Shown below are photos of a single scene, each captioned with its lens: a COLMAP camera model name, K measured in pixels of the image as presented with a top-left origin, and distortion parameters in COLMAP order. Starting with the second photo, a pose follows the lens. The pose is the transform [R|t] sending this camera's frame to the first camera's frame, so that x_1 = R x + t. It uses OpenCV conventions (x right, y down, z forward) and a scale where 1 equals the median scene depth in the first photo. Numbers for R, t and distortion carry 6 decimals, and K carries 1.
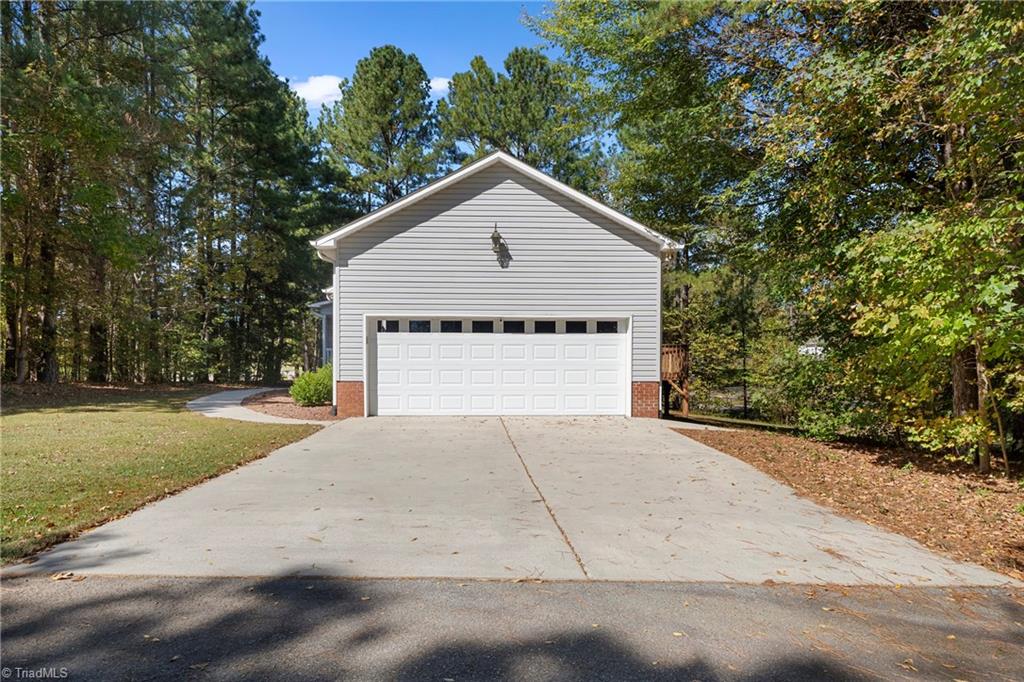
lens RADIAL K [[612.5, 0, 508.7], [0, 612.5, 364.9], [0, 0, 1]] dist [0.000204, -0.000049]
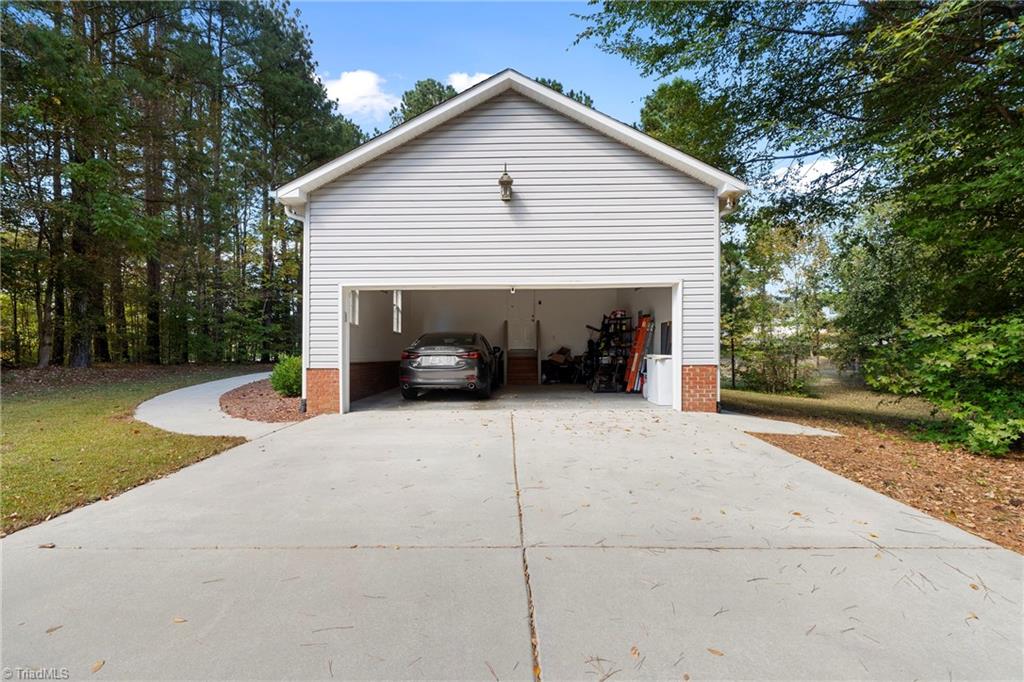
lens RADIAL K [[439.9, 0, 512.0], [0, 439.9, 341.0], [0, 0, 1]] dist [0.000324, 0.000004]
pose [[0.998497, -0.010783, -0.053728, 0.015849], [0.010509, 0.999930, -0.005372, -0.003076], [0.053782, 0.004800, 0.998541, 0.431308]]
